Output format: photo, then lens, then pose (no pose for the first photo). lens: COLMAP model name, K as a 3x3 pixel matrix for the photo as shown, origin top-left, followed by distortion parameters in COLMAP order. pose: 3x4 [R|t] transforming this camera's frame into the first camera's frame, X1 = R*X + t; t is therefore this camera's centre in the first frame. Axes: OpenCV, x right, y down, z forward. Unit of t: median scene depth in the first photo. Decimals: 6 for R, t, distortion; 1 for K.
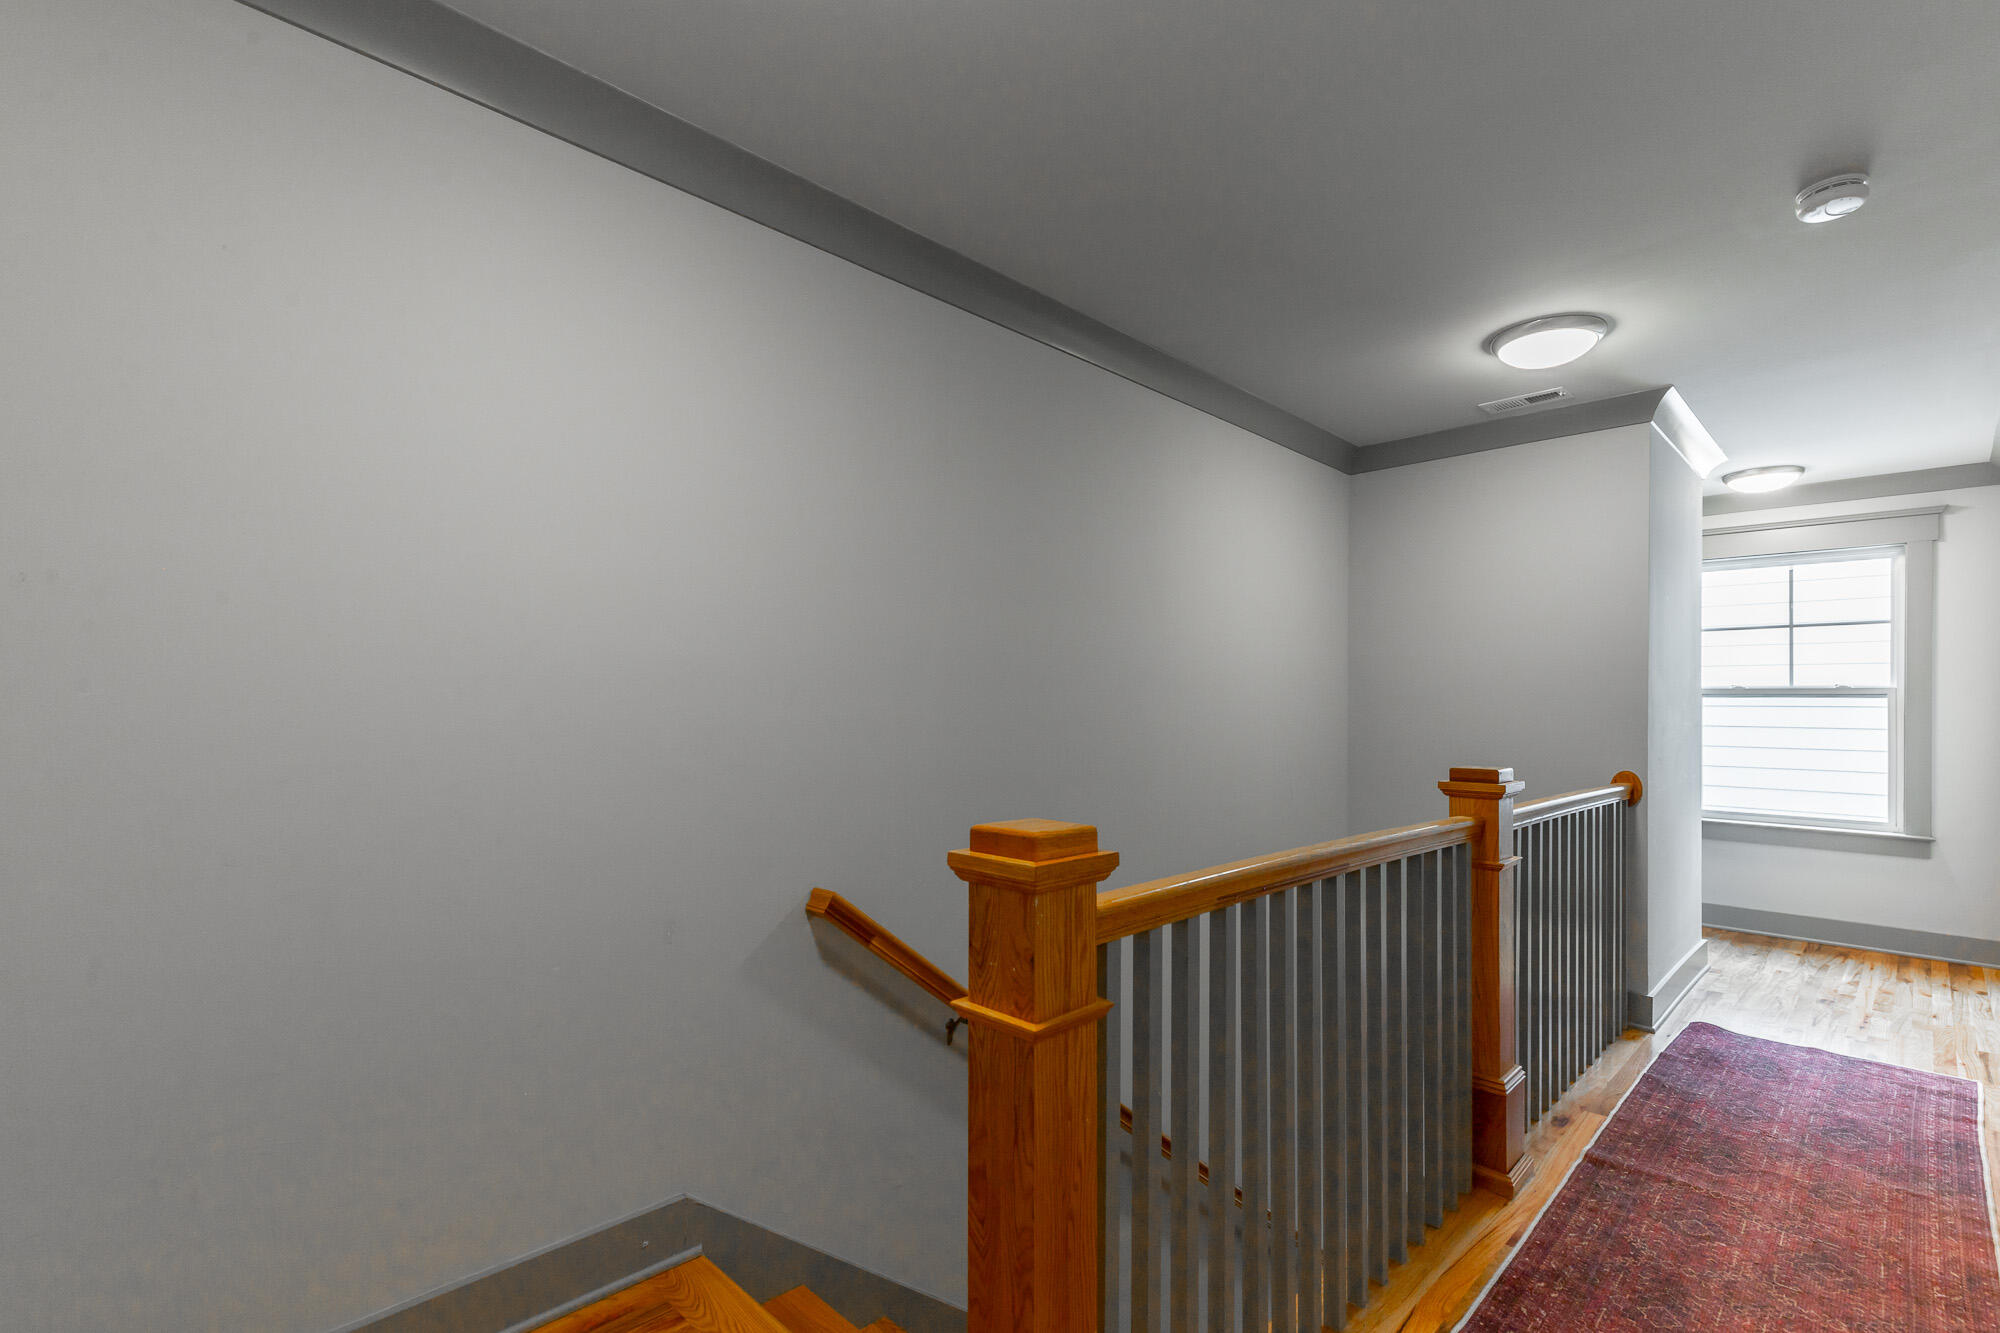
lens RADIAL K [[907.8, 0, 969.4], [0, 907.8, 702.9], [0, 0, 1]] dist [0.006627, -0.000032]
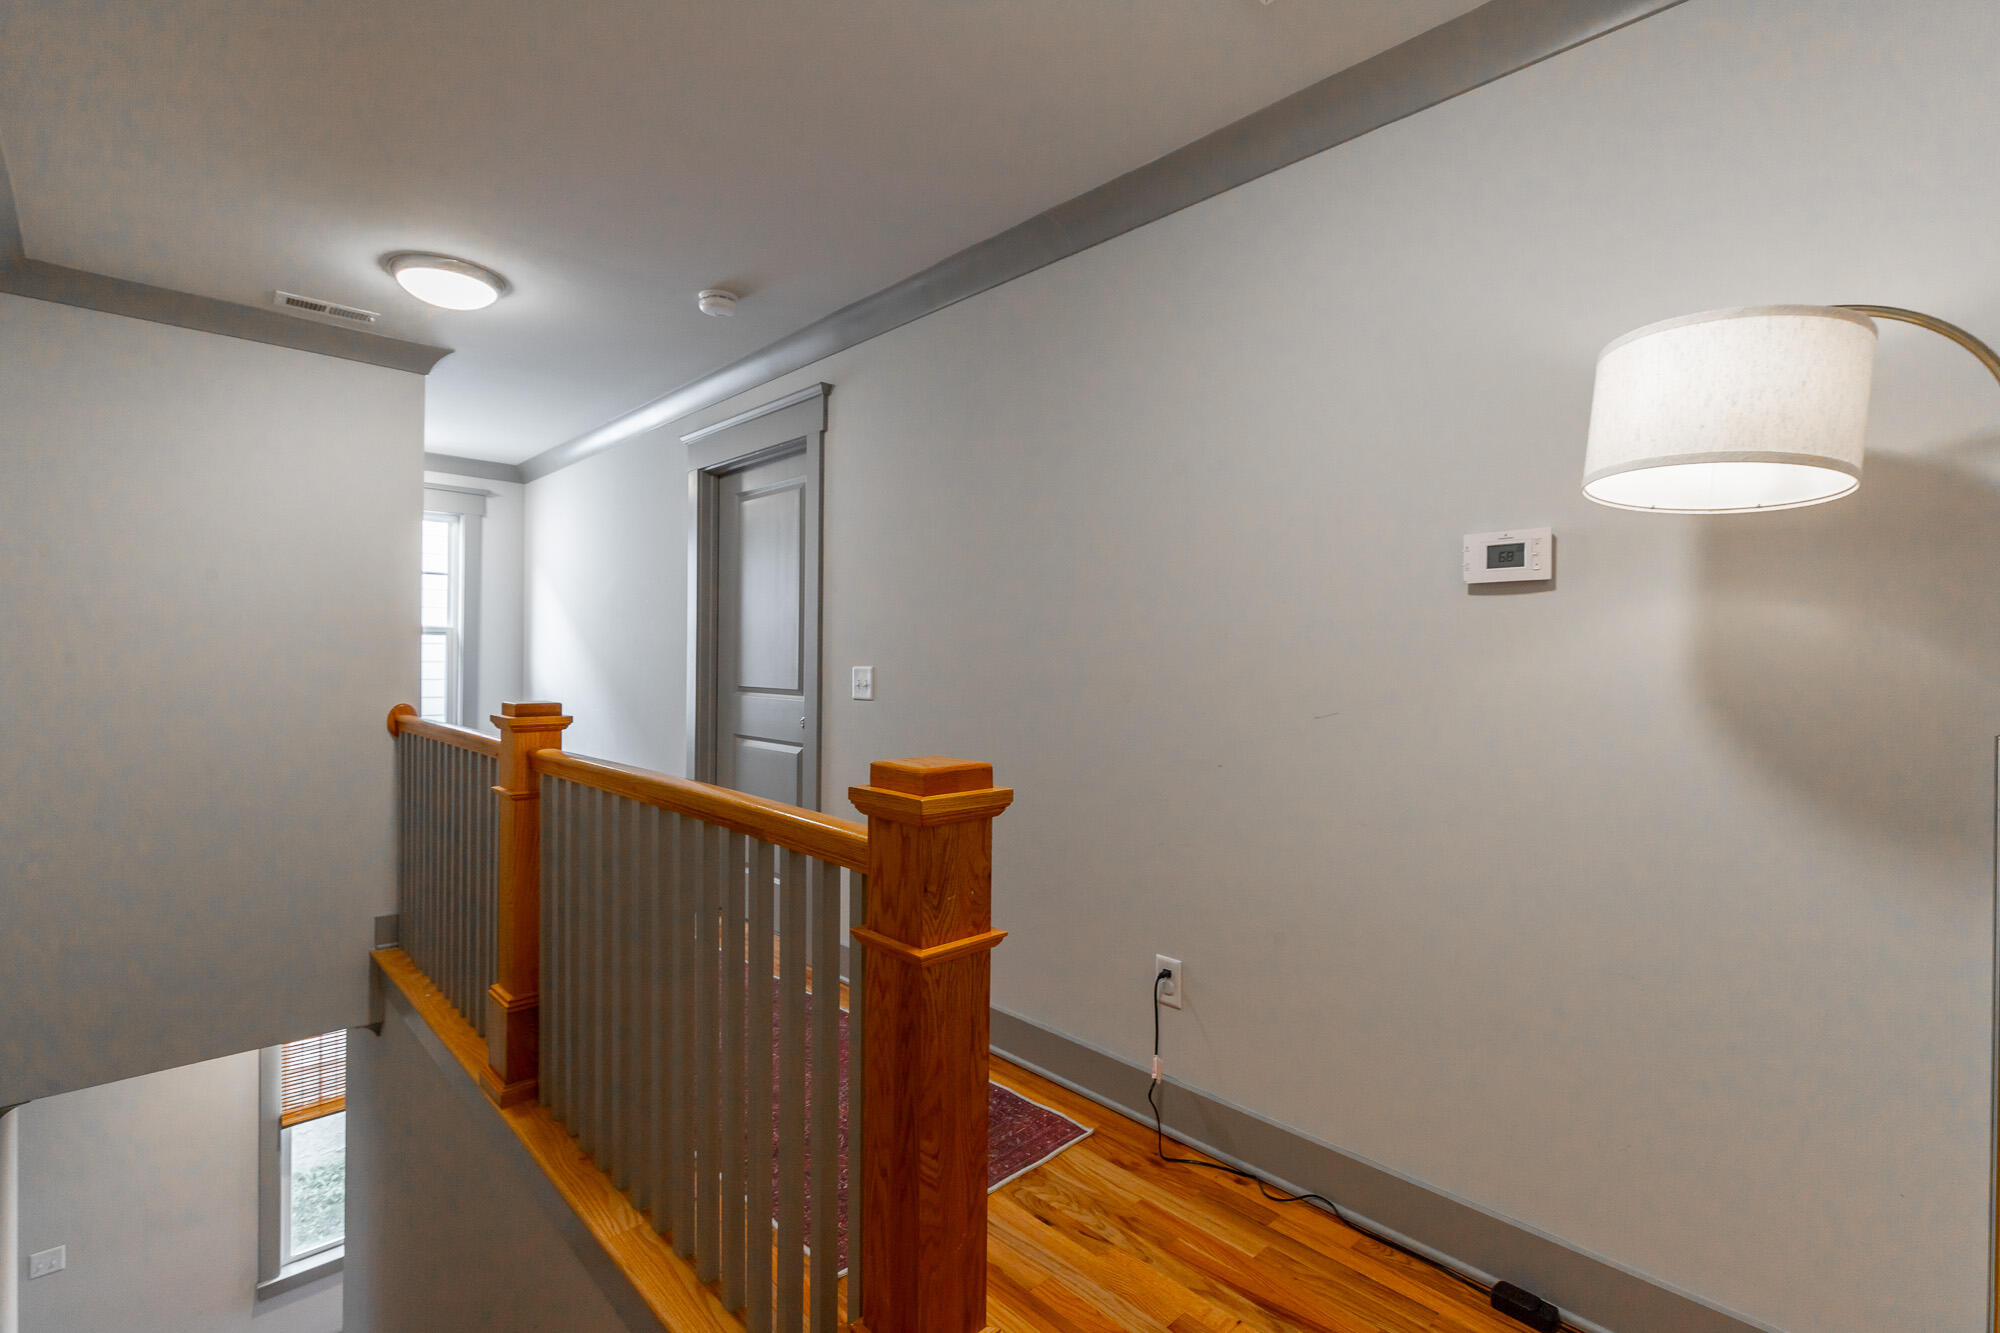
lens RADIAL K [[907.8, 0, 1011.1], [0, 907.8, 655.0], [0, 0, 1]] dist [0.006627, -0.000032]
pose [[0.010840, -0.014590, 0.999835, -0.374116], [-0.005702, 0.999876, 0.014652, -0.002305], [-0.999925, -0.005860, 0.010755, 0.343206]]
